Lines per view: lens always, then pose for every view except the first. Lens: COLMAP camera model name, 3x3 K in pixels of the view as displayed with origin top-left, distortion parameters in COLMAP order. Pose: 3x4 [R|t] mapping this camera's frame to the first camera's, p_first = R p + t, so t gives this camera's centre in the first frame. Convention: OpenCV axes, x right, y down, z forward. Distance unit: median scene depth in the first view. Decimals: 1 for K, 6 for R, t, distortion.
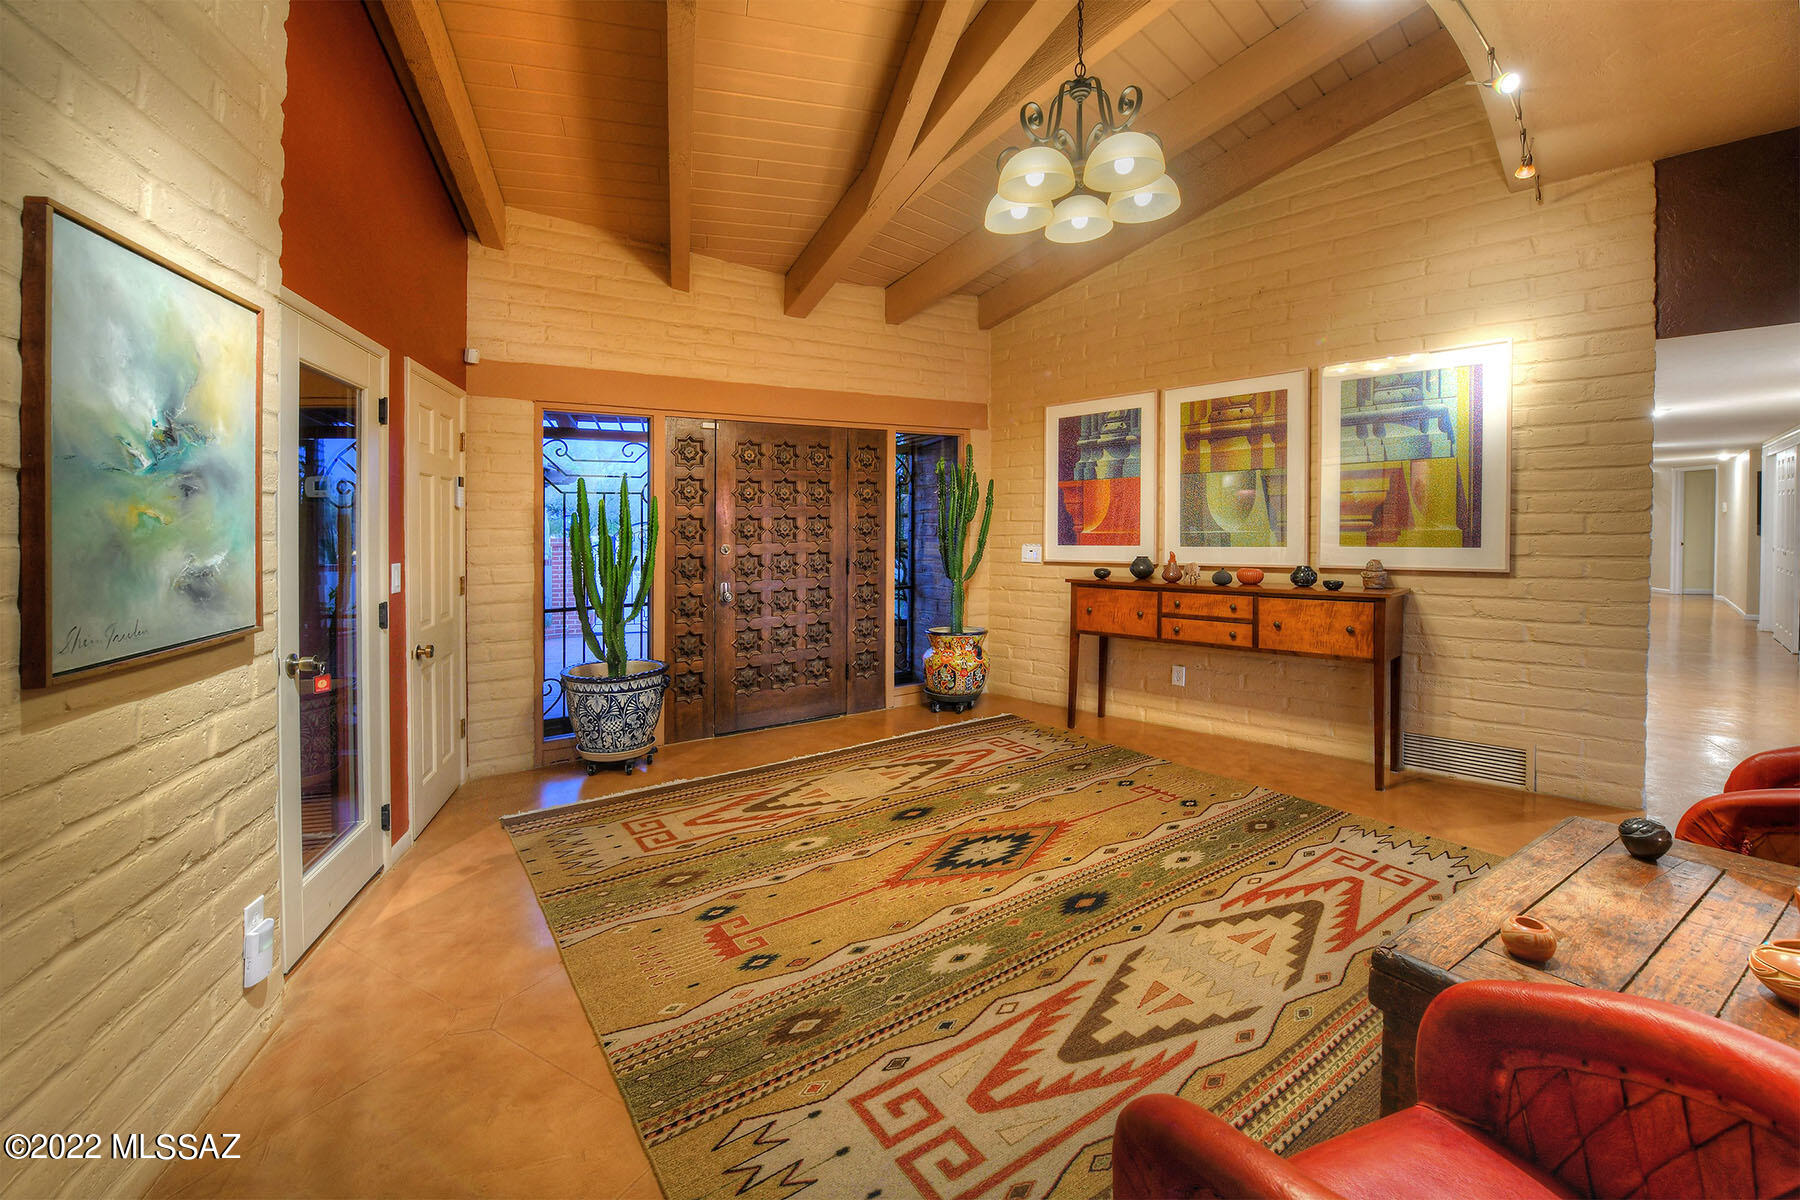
lens RADIAL K [[740.2, 0, 892.8], [0, 740.2, 608.5], [0, 0, 1]] dist [-0.000199, -0.010762]
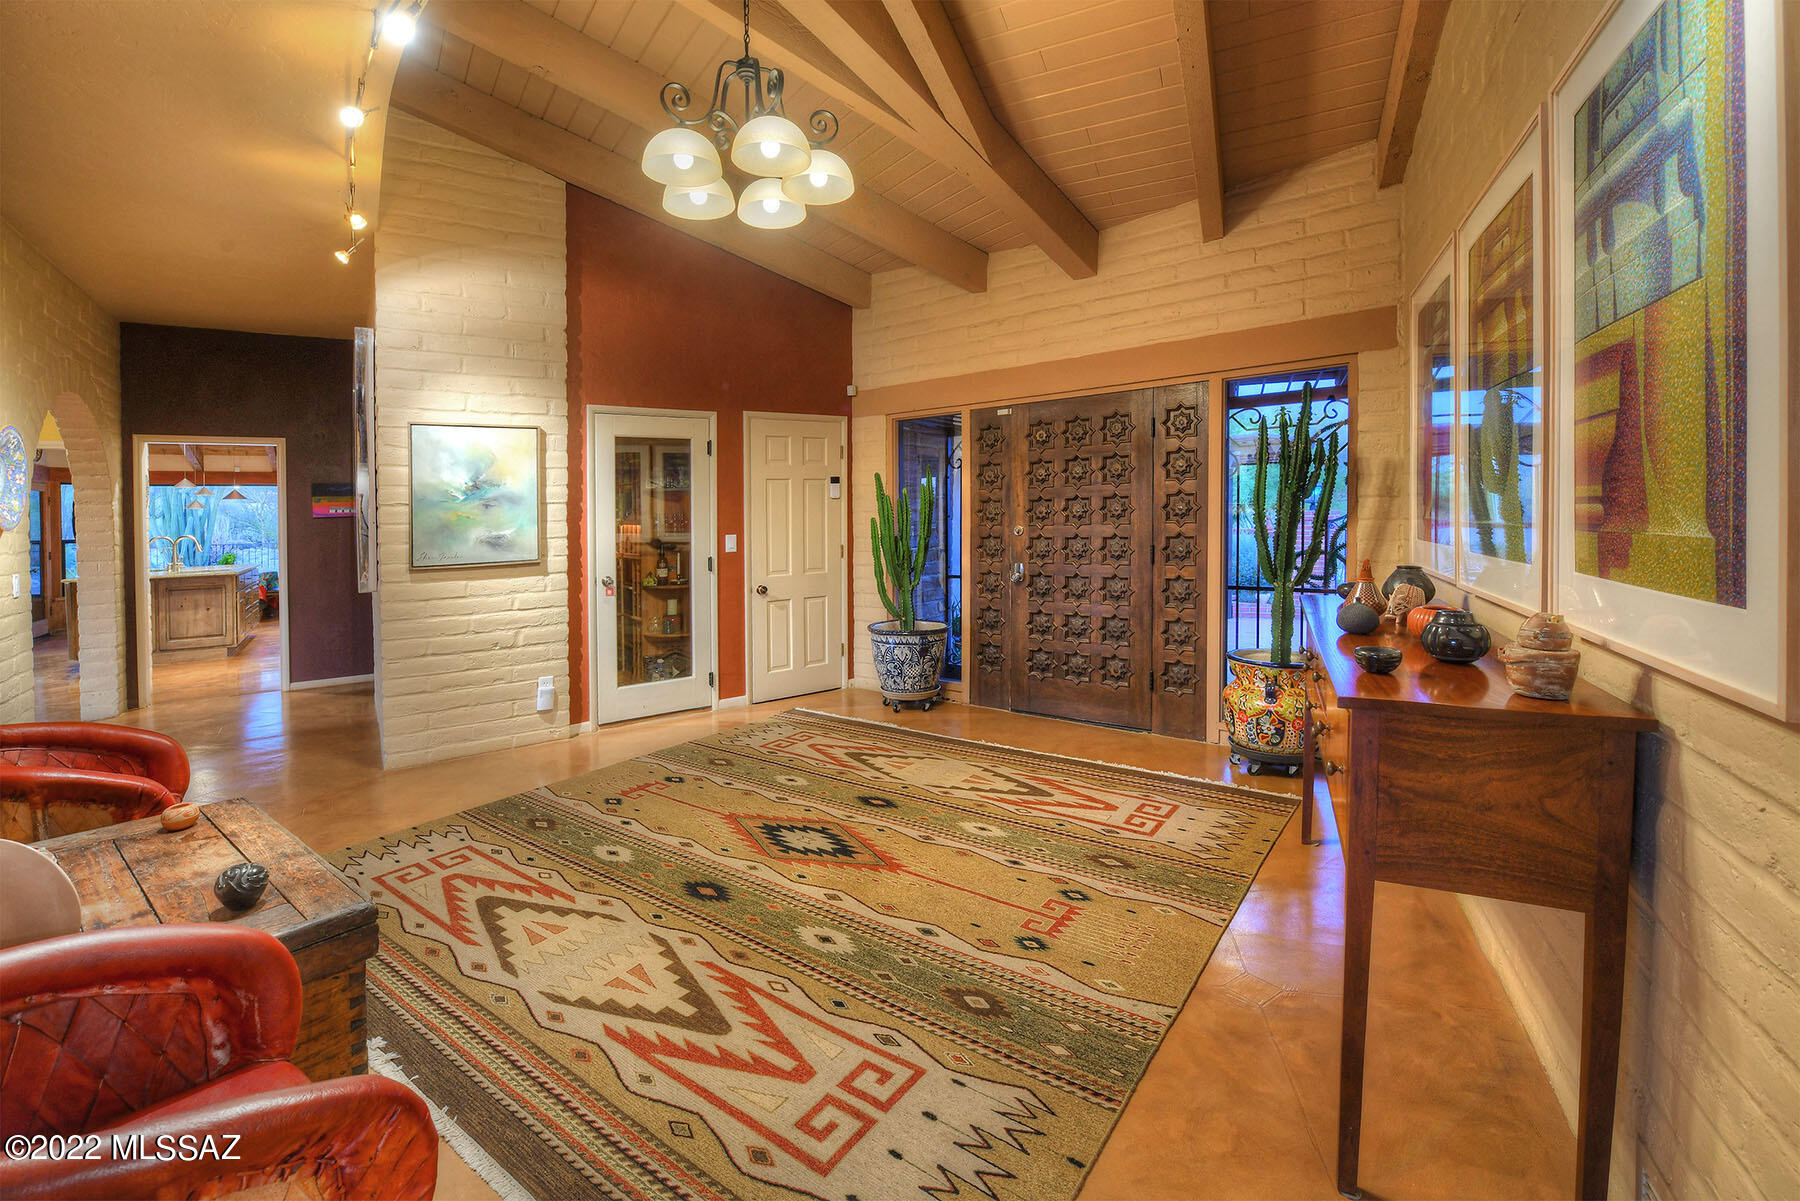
lens RADIAL K [[771.7, 0, 900.0], [0, 771.7, 600.5], [0, 0, 1]] dist [-0.015716, 0.000181]
pose [[0.336055, 0.114487, -0.934858, 1.246255], [-0.086111, 0.992162, 0.090550, -0.114862], [0.937898, 0.050072, 0.343280, 0.832540]]
